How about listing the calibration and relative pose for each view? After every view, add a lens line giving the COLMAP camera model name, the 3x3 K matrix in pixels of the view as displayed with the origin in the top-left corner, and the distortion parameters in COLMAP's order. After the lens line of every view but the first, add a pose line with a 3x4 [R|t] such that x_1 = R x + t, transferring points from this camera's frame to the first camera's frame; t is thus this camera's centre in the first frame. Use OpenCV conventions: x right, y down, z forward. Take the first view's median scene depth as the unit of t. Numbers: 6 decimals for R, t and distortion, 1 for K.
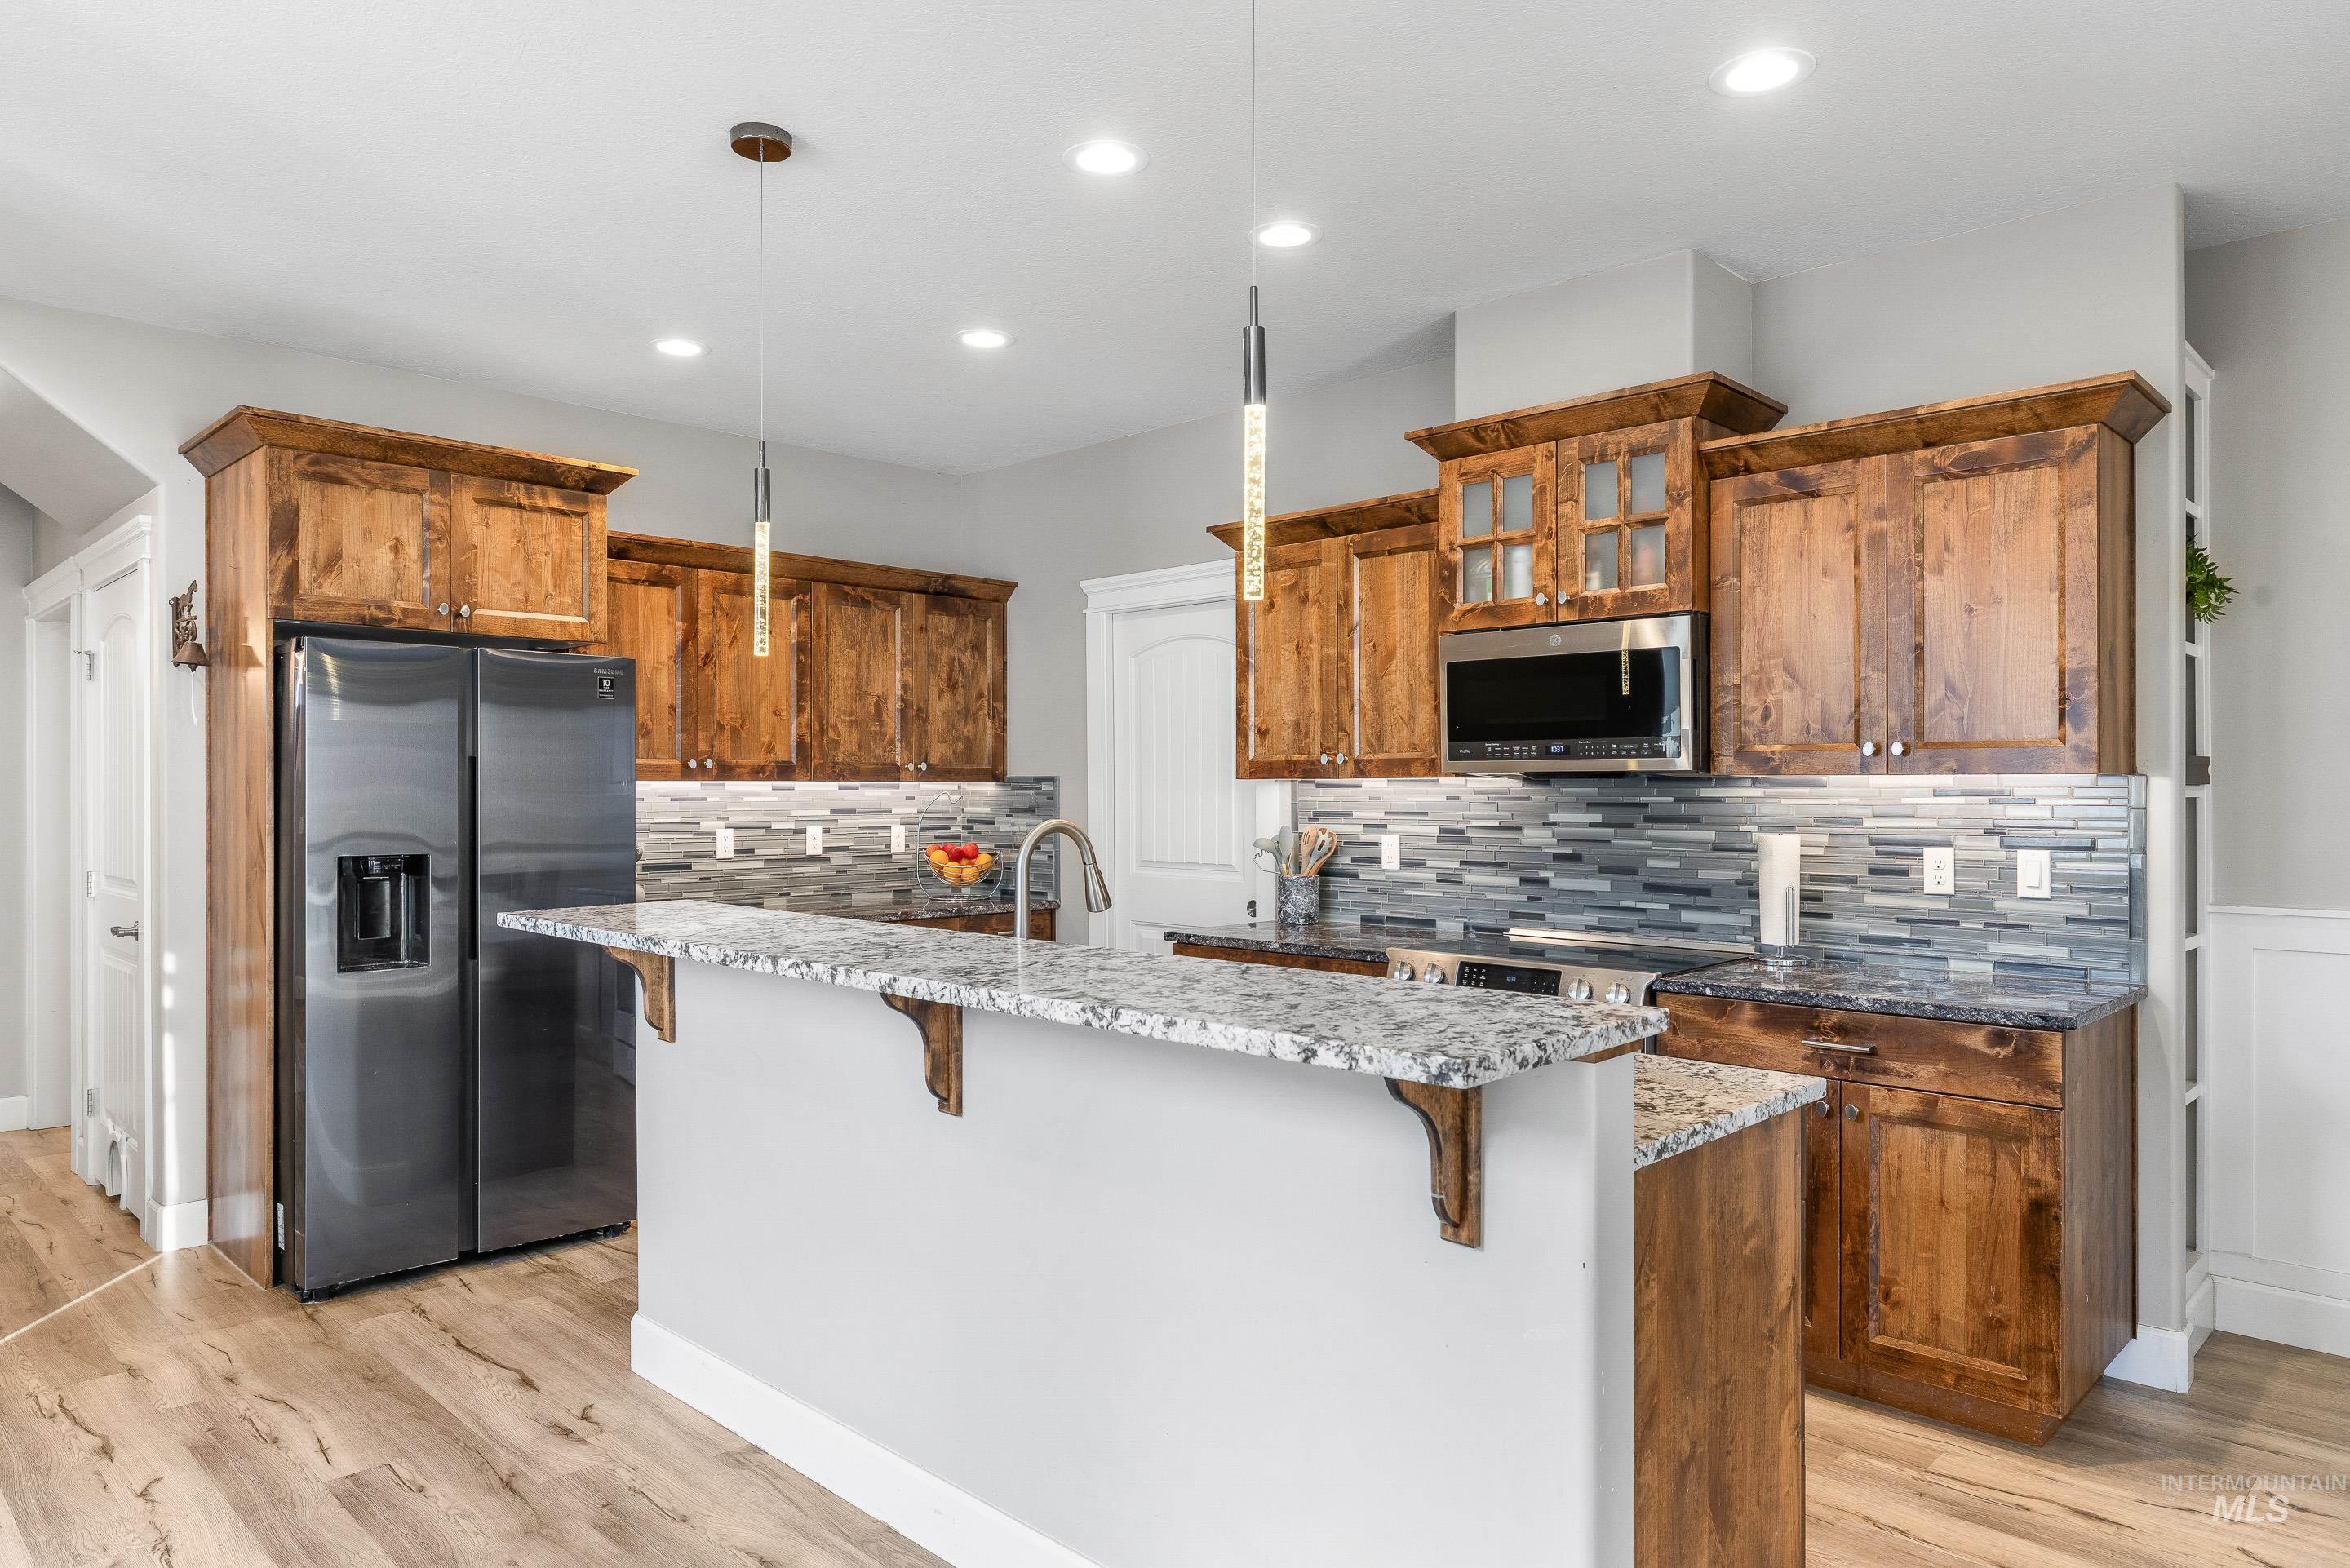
lens RADIAL K [[1489.7, 0, 1170.7], [0, 1489.7, 791.4], [0, 0, 1]] dist [-0.001931, 0.000797]
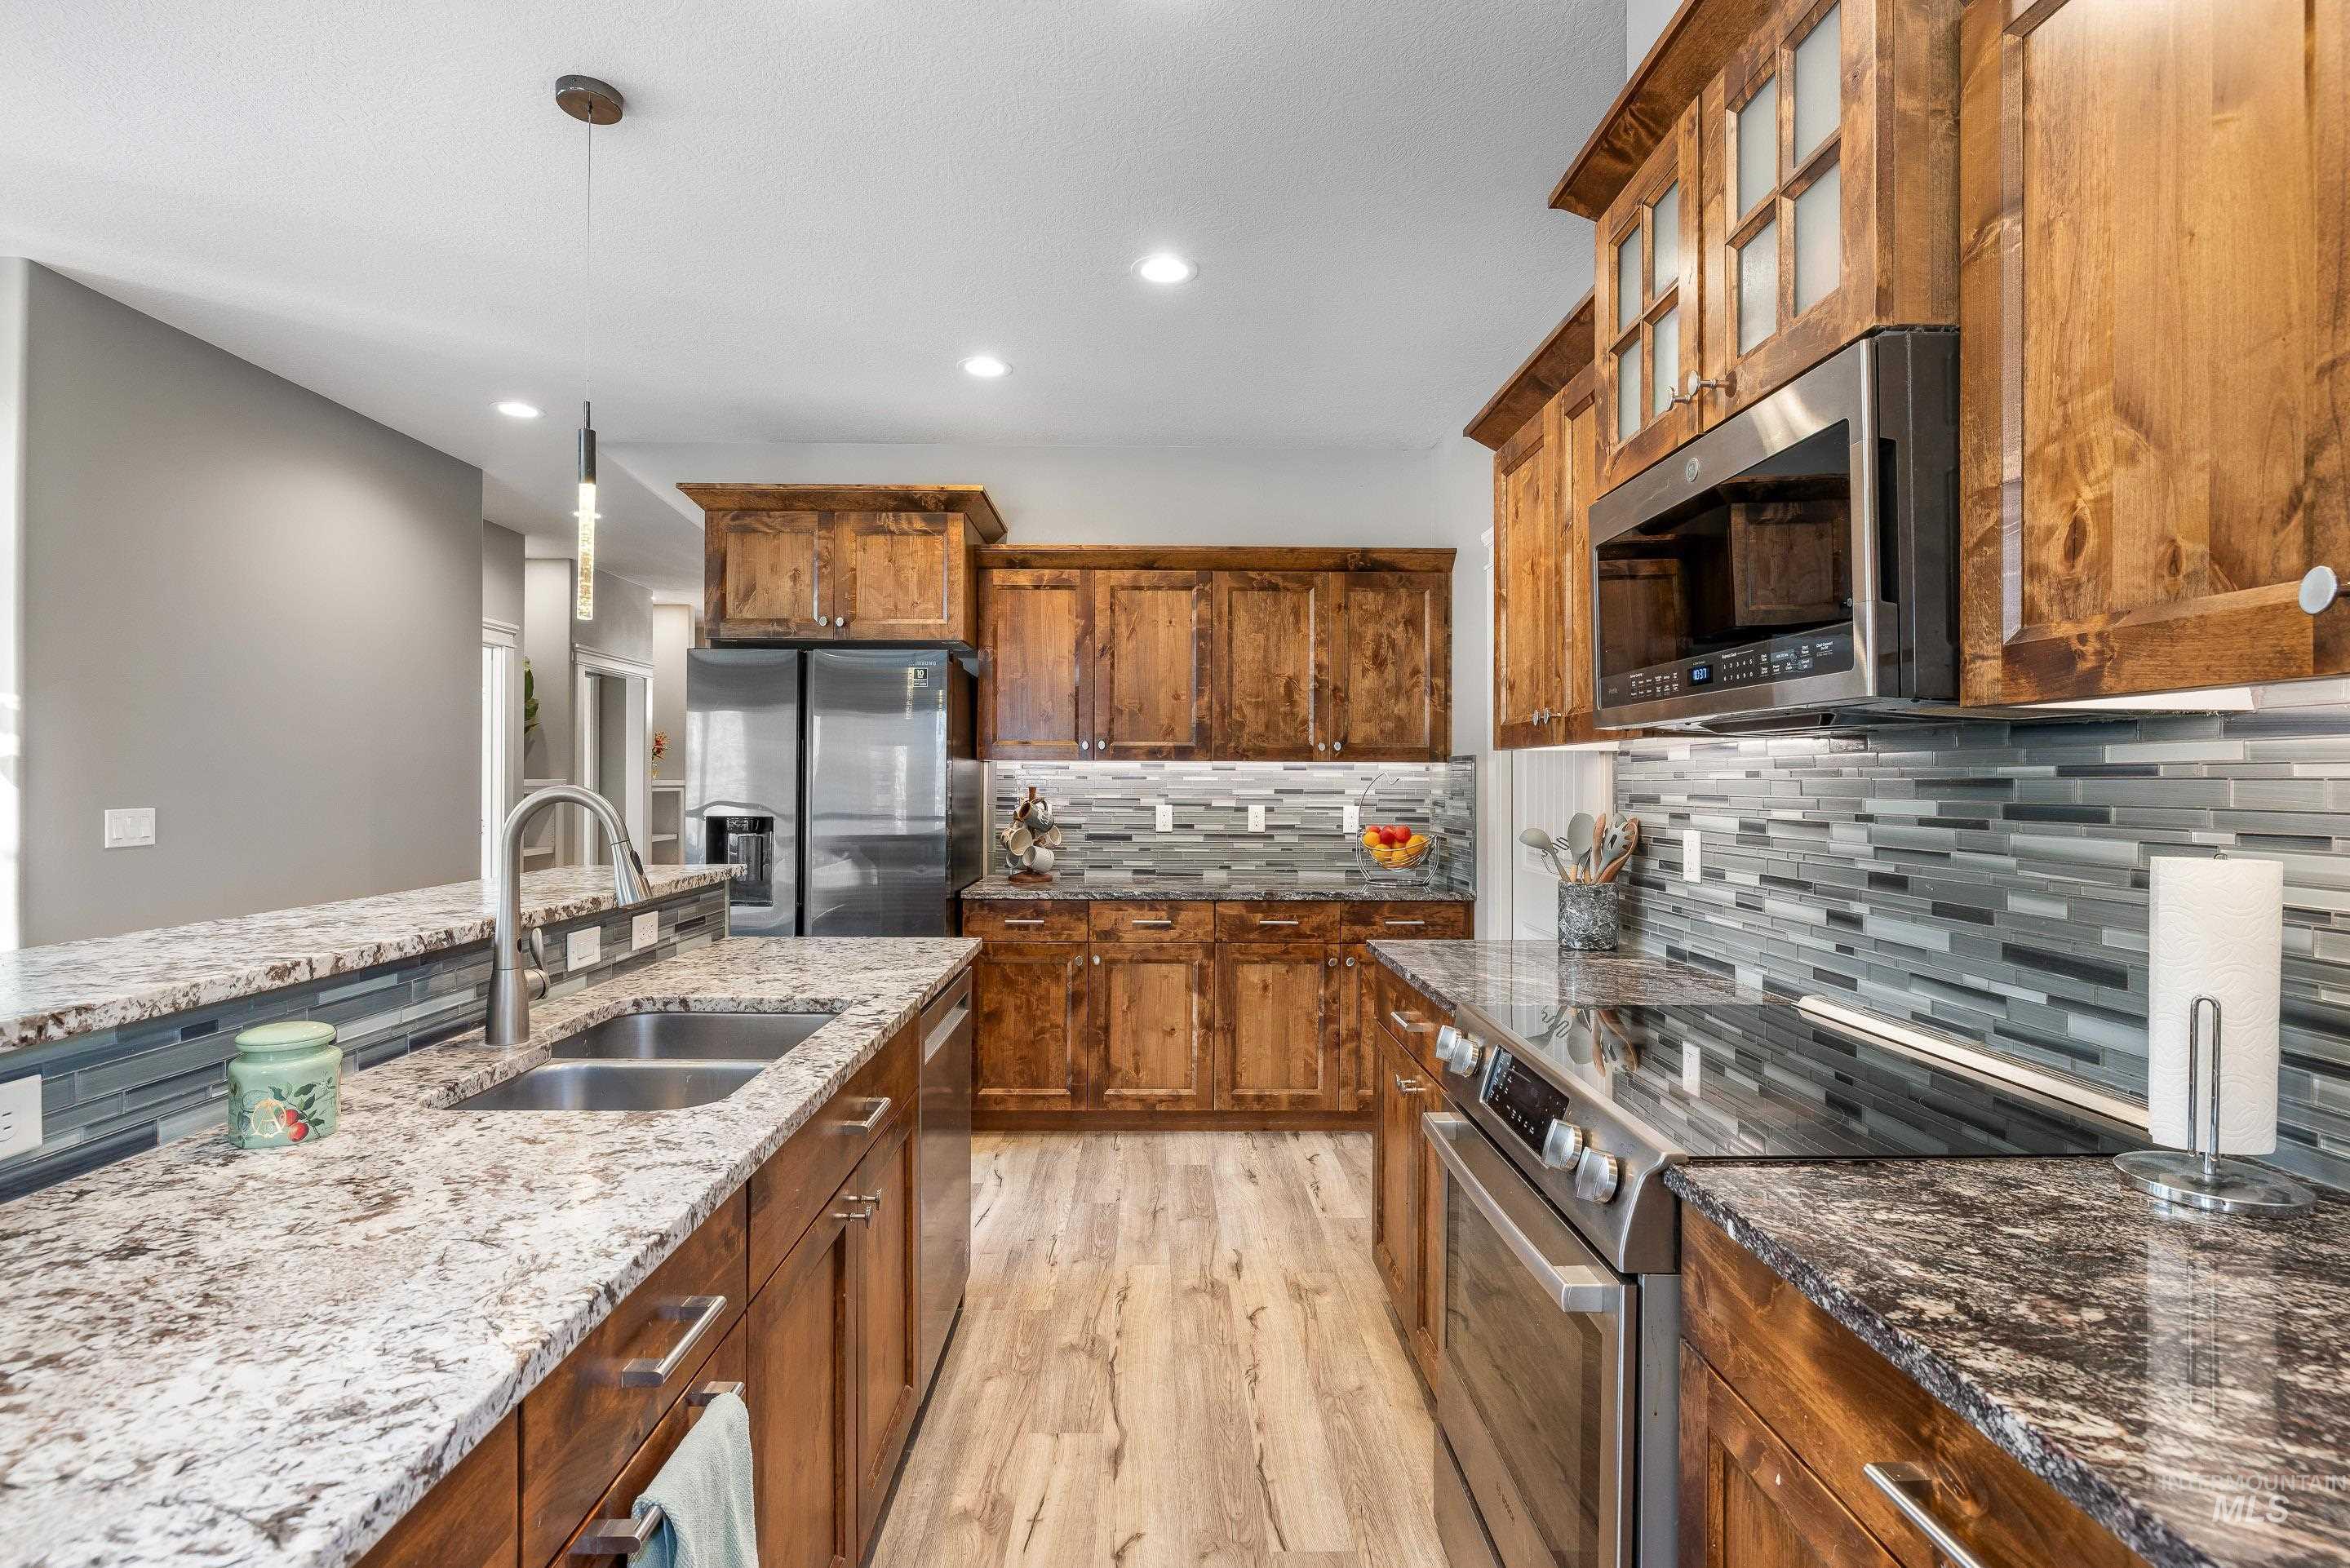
lens RADIAL K [[1113.9, 0, 1162.6], [0, 1113.9, 784.6], [0, 0, 1]] dist [-0.004255, -0.000273]
pose [[0.708793, 0.005975, -0.705391, 0.353486], [-0.005785, 0.999980, 0.002657, 0.009612], [0.705393, 0.002197, 0.708813, 0.512621]]
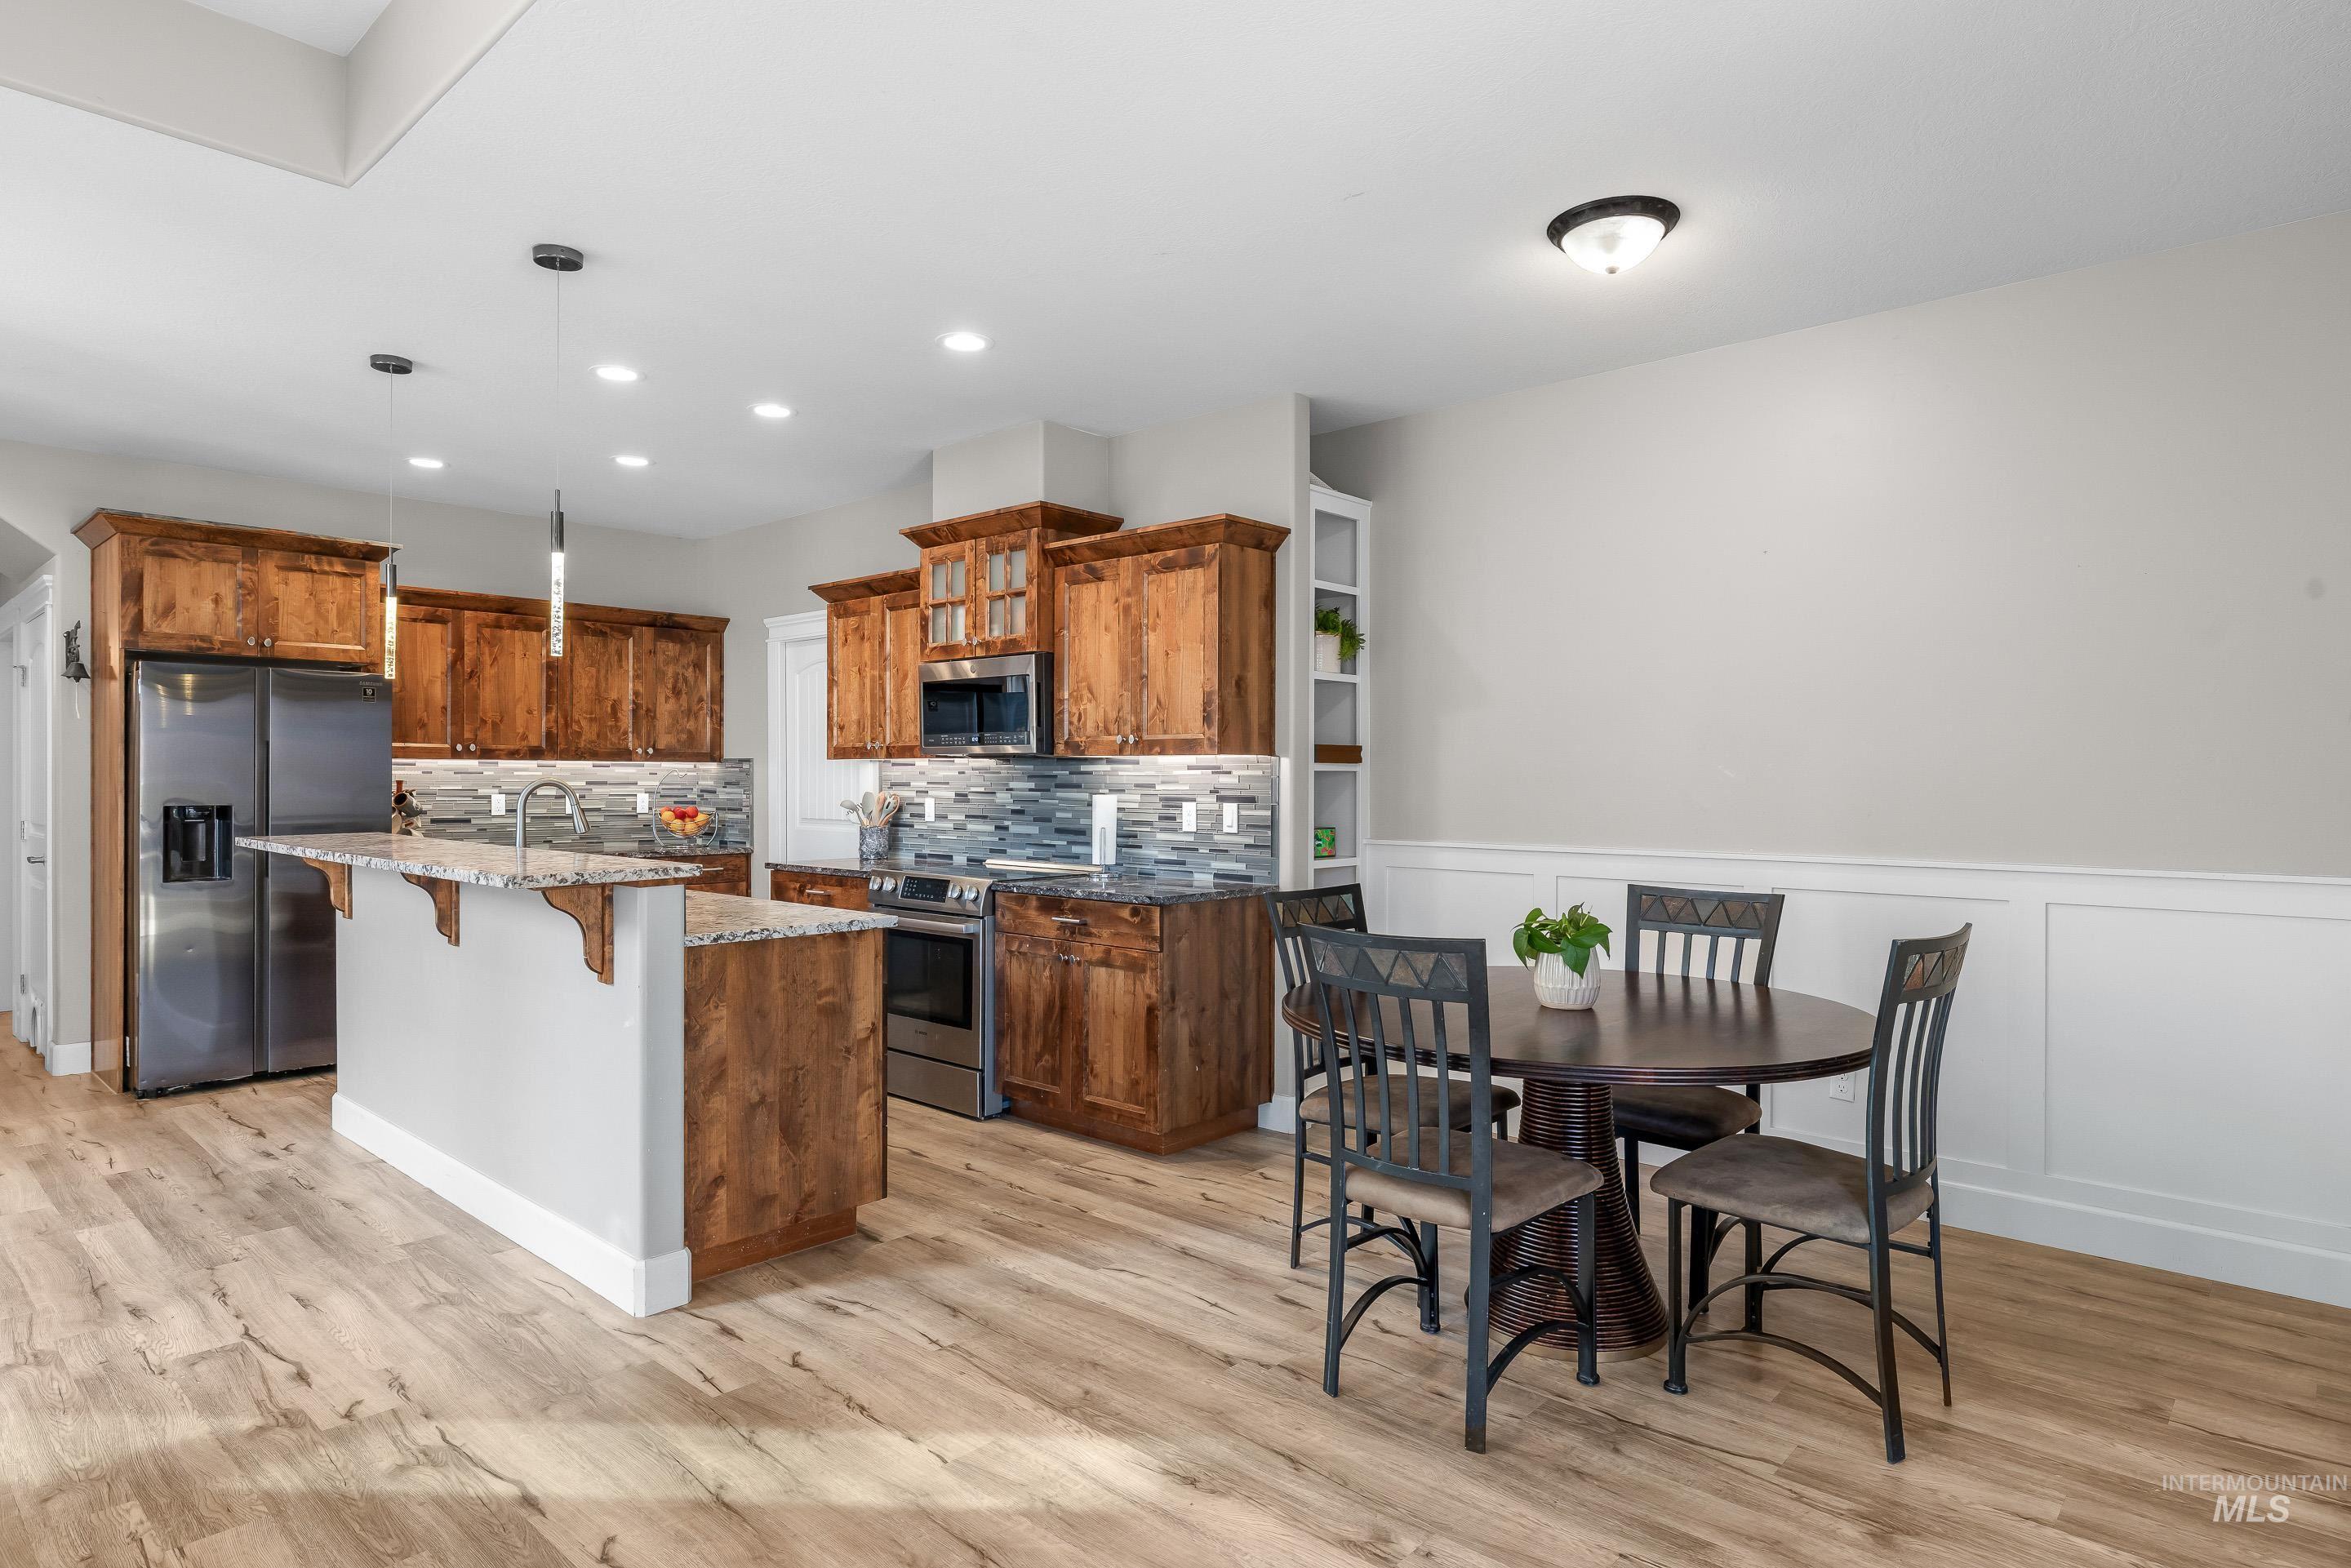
lens RADIAL K [[1316.8, 0, 1175.5], [0, 1316.8, 784.0], [0, 0, 1]] dist [-0.002362, 0.000851]
pose [[0.999448, 0.004038, 0.032973, 0.370047], [-0.004115, 0.999989, 0.002275, 0.012433], [-0.032963, -0.002409, 0.999454, -0.323760]]
